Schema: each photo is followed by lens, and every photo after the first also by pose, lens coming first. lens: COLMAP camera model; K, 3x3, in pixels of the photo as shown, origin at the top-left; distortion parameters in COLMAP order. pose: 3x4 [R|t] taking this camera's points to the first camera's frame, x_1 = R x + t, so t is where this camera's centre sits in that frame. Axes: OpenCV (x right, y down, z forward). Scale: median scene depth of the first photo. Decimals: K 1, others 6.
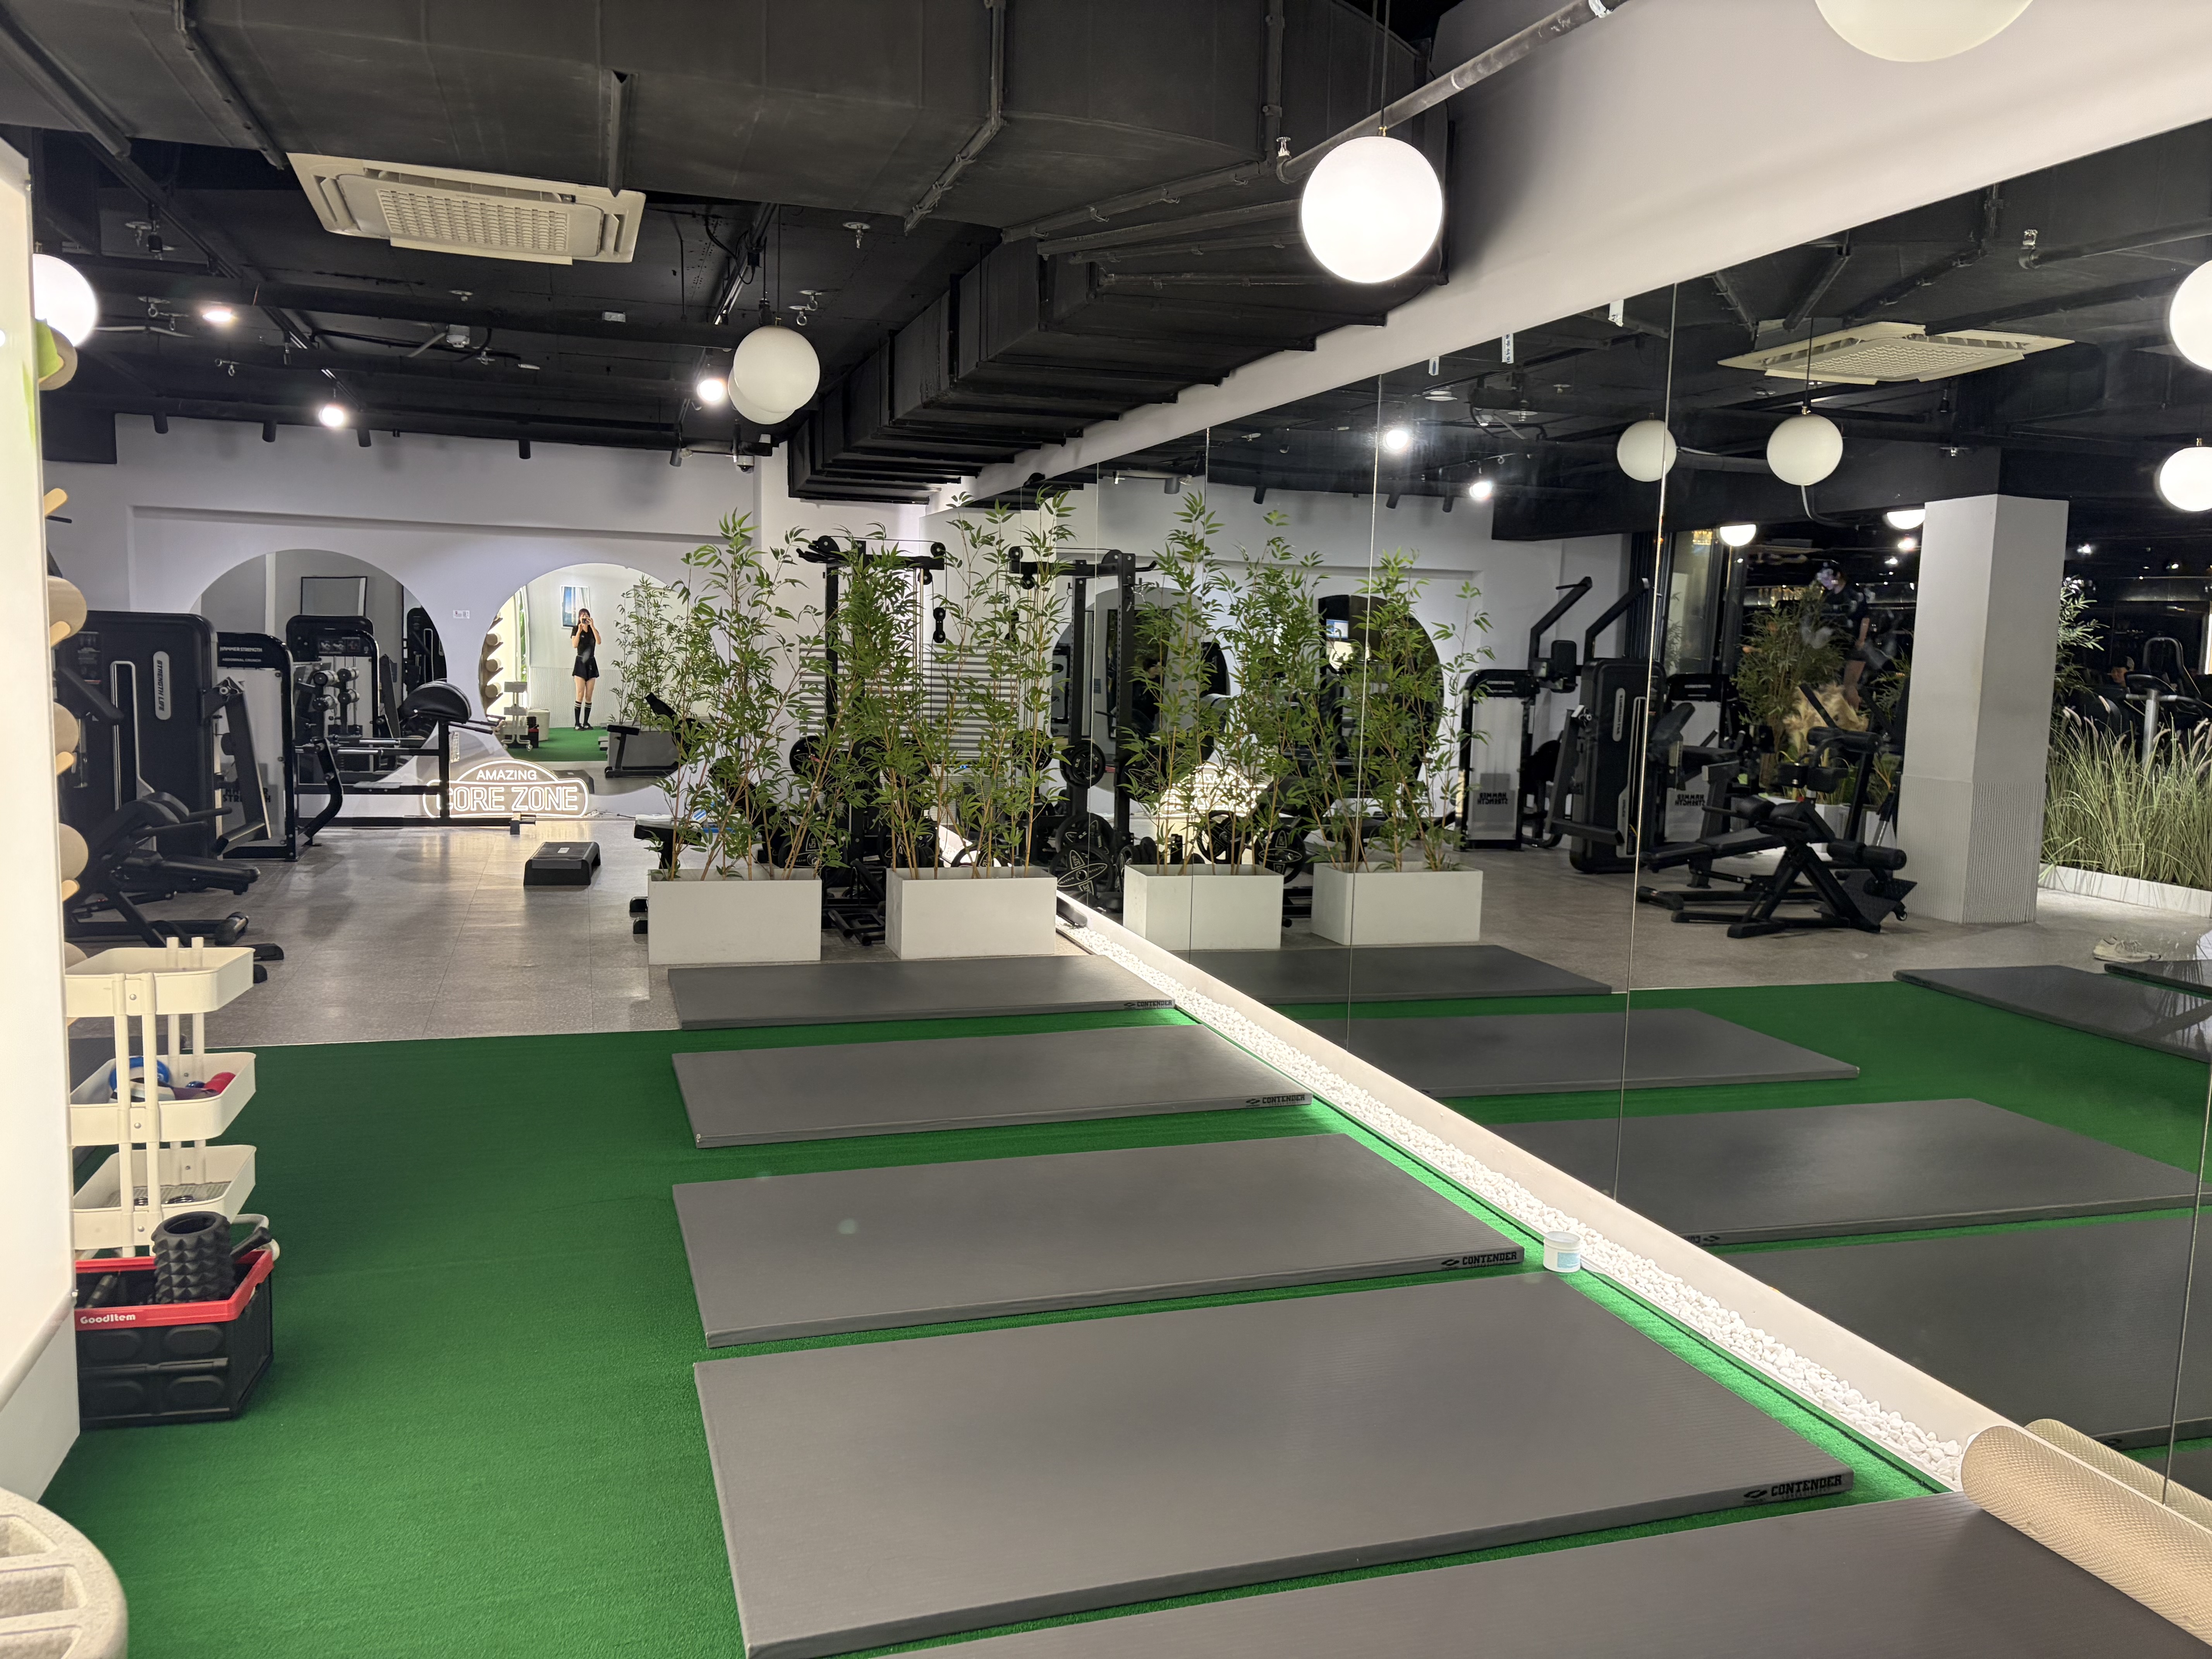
lens RADIAL K [[1665.0, 0, 1110.6], [0, 1665.0, 829.0], [0, 0, 1]] dist [0.012323, 0.003298]
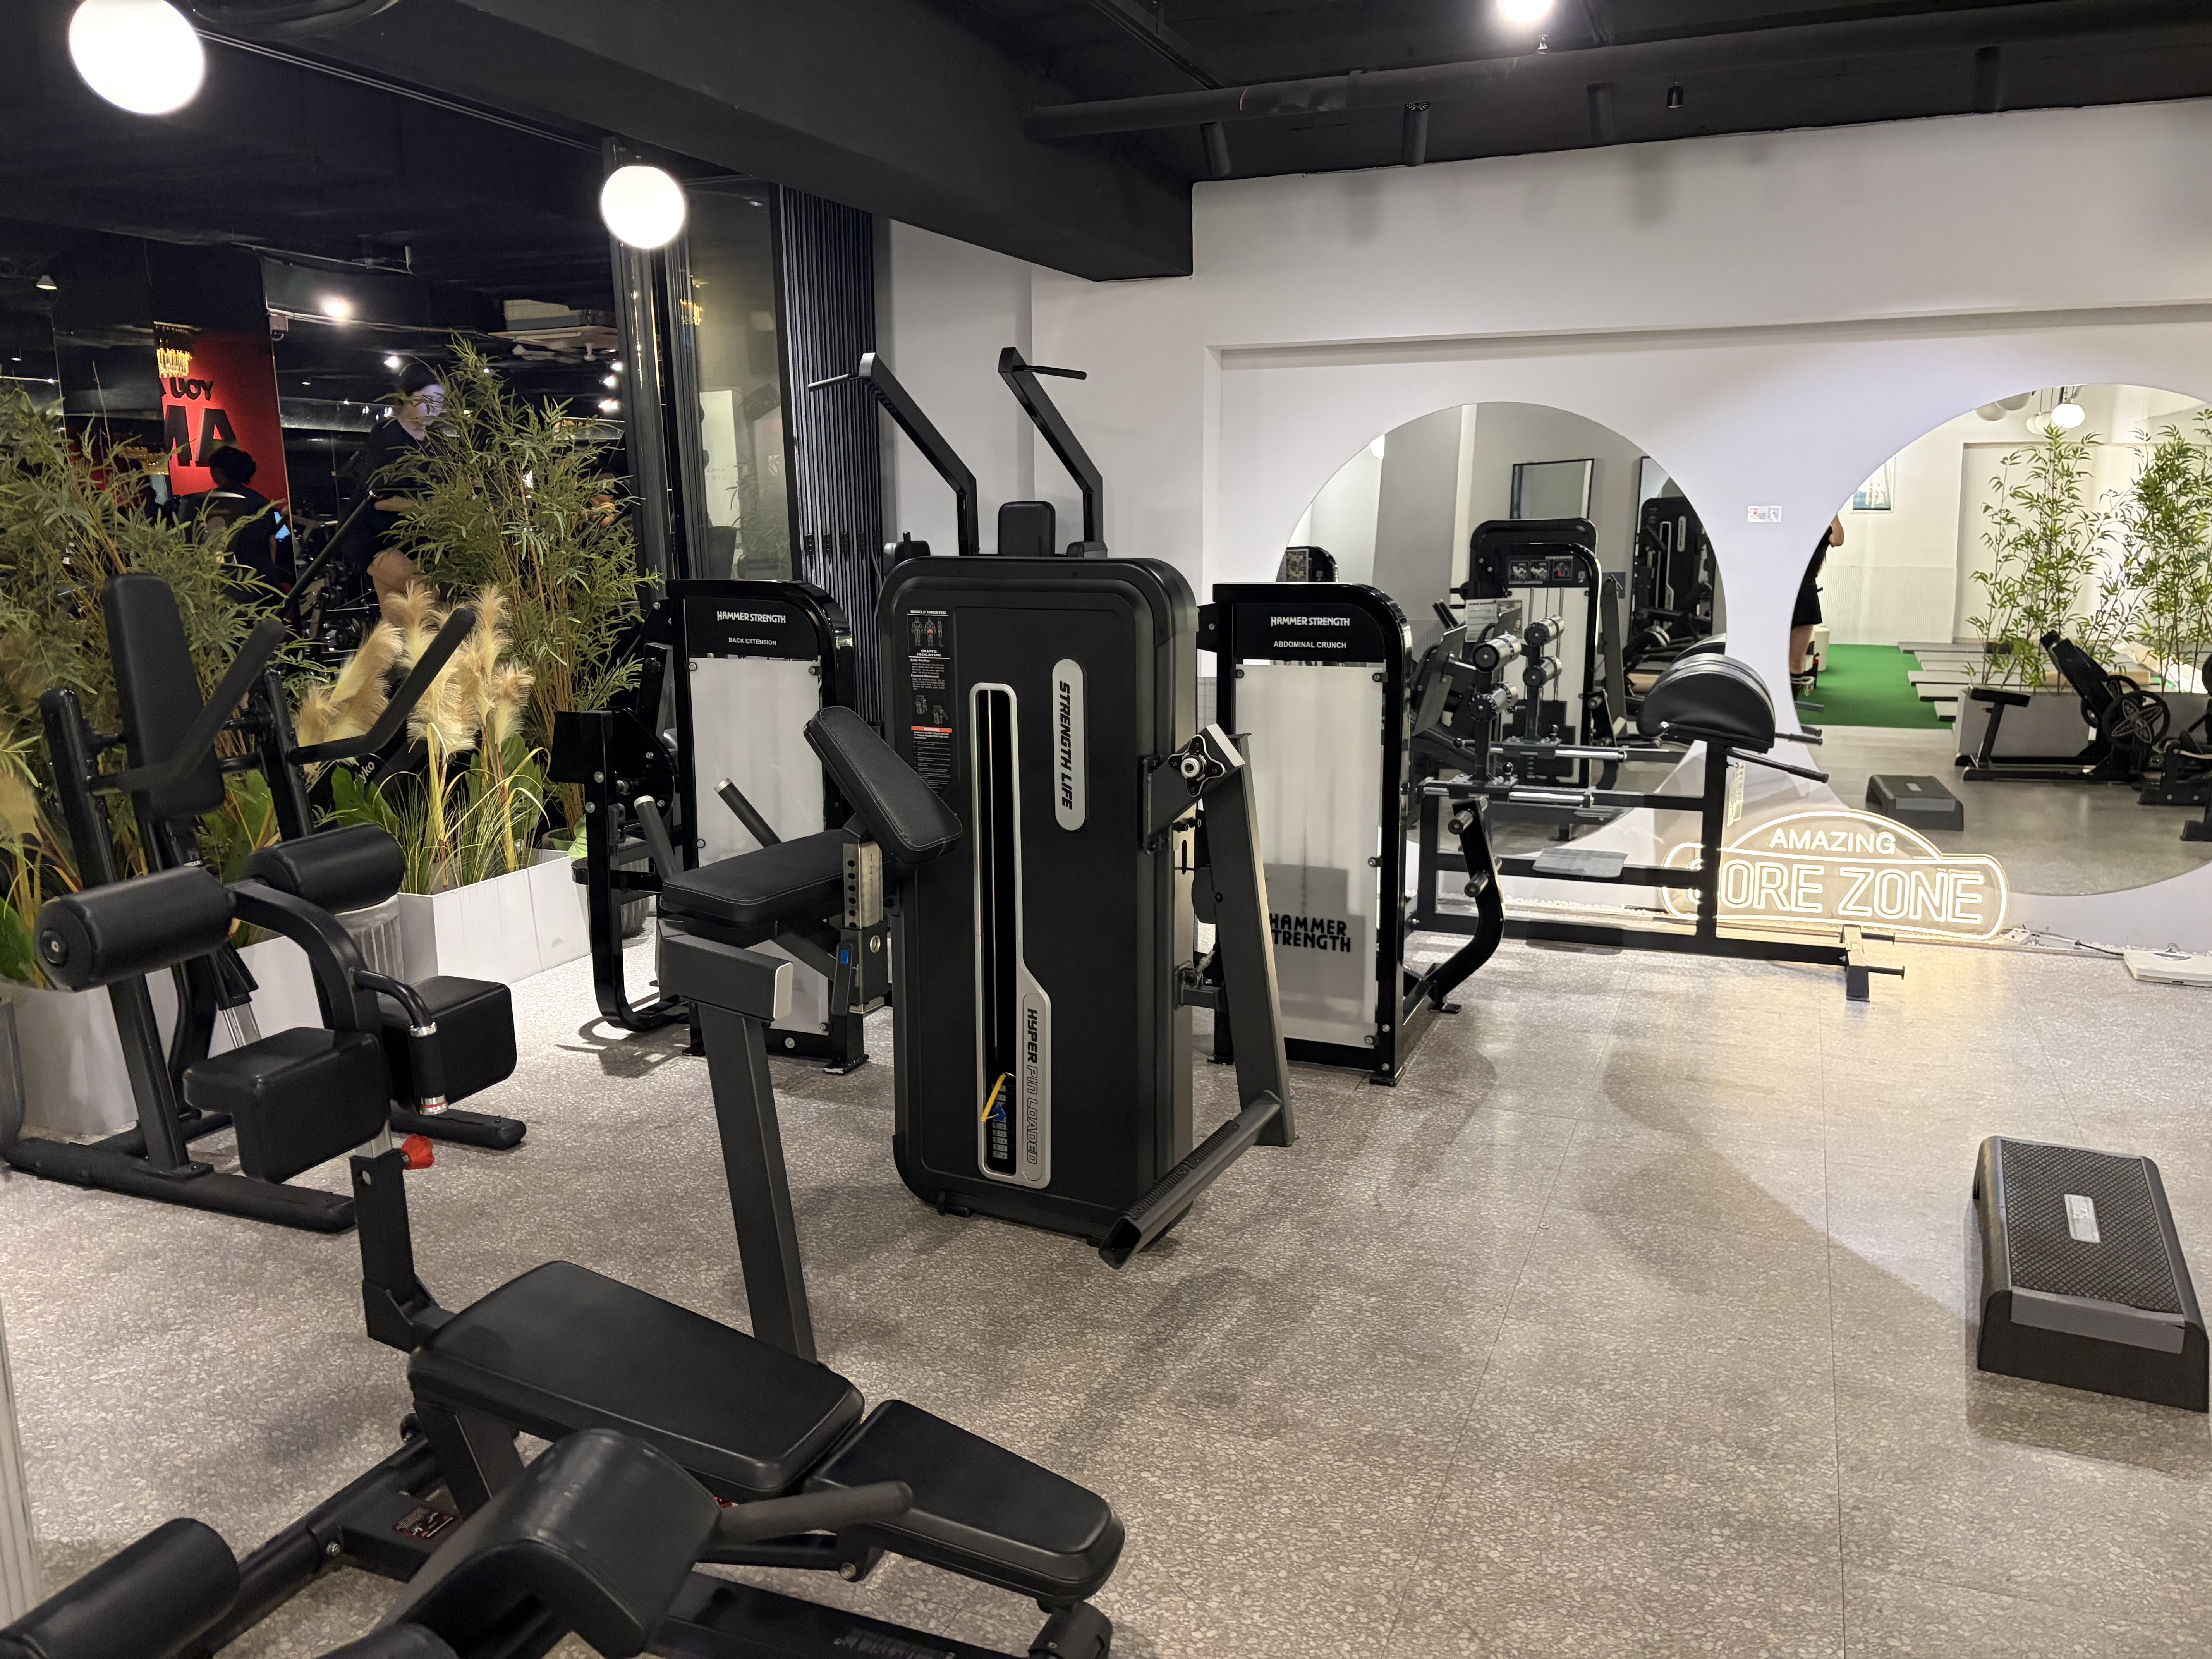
lens RADIAL K [[1665.0, 0, 1106.3], [0, 1665.0, 836.2], [0, 0, 1]] dist [0.012323, 0.003298]
pose [[0.765271, 0.087562, -0.637725, -0.214281], [-0.039647, 0.995236, 0.089073, -0.069641], [0.642486, -0.042881, 0.765097, 0.491274]]
